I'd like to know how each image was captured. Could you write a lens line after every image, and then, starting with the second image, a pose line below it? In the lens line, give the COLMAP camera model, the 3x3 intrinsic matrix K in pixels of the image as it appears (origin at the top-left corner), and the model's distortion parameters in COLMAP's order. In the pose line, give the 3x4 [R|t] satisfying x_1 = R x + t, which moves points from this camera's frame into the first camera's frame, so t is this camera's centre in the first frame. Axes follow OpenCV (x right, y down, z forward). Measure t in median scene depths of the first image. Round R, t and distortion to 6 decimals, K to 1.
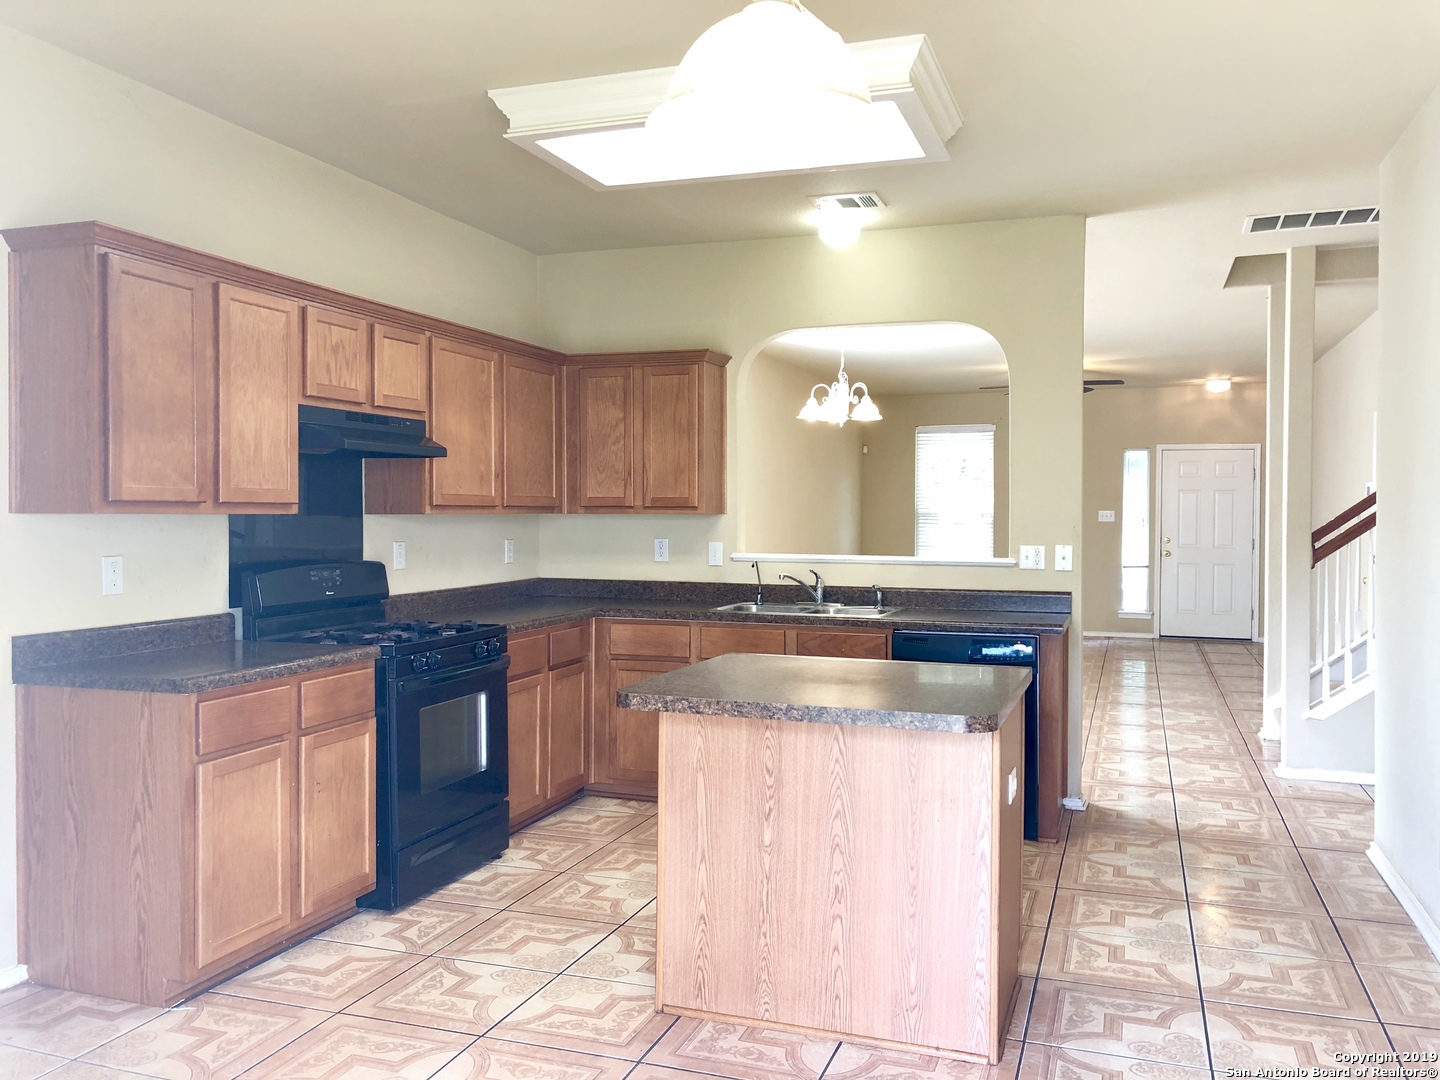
lens RADIAL K [[1175.1, 0, 720.0], [0, 1175.1, 540.0], [0, 0, 1]] dist [0.028536, -0.003077]
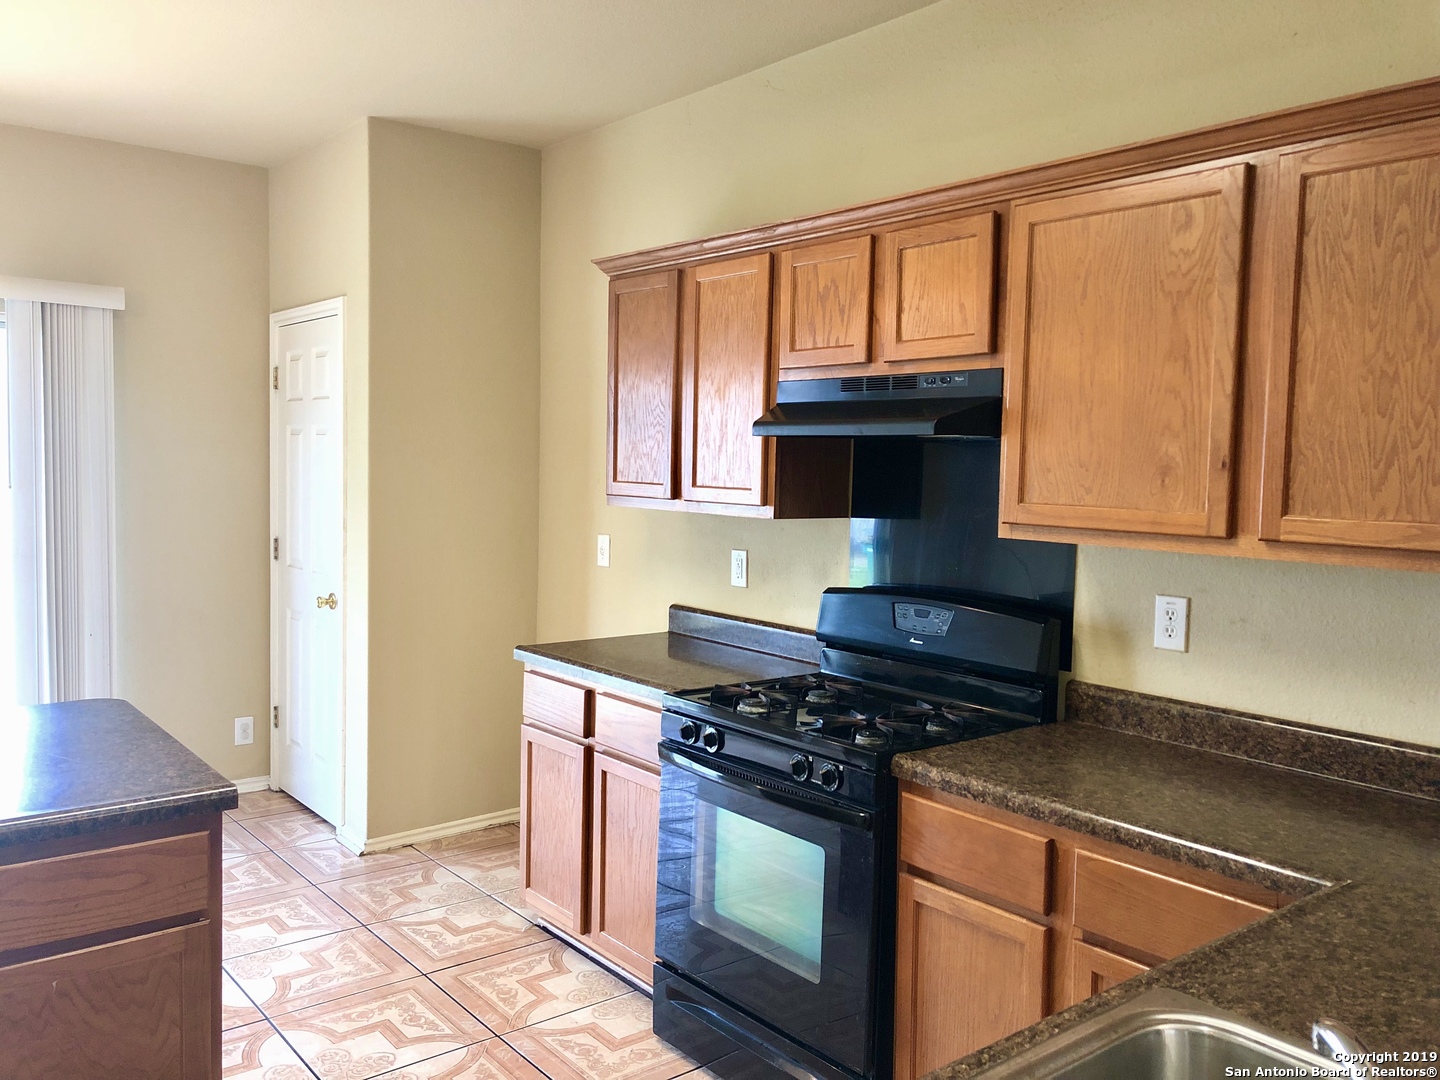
lens RADIAL K [[1159.8, 0, 720.0], [0, 1159.8, 540.0], [0, 0, 1]] dist [0.010286, -0.001508]
pose [[-0.522059, 0.040715, -0.851937, 0.330025], [-0.043650, 0.996276, 0.074362, -0.065218], [0.851792, 0.076009, -0.518337, 1.378040]]
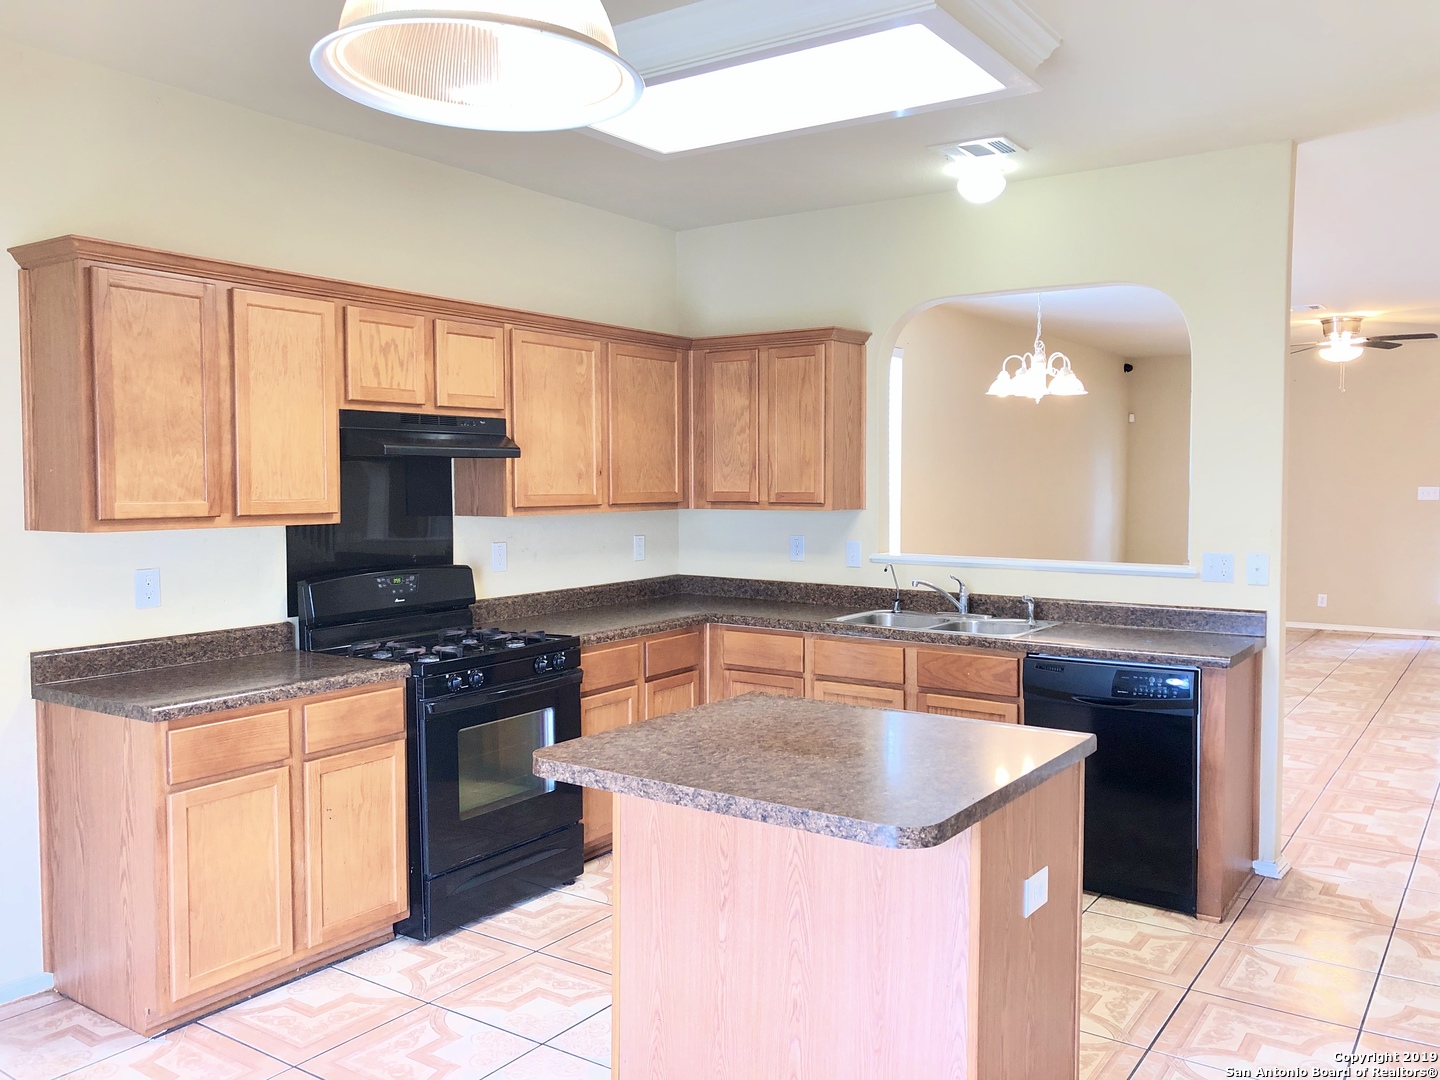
lens RADIAL K [[1175.1, 0, 720.0], [0, 1175.1, 540.0], [0, 0, 1]] dist [0.028536, -0.003077]
pose [[0.964475, 0.011124, -0.263942, 0.196683], [-0.002661, 0.999471, 0.032403, -0.040473], [0.264163, -0.030550, 0.963994, 0.151803]]
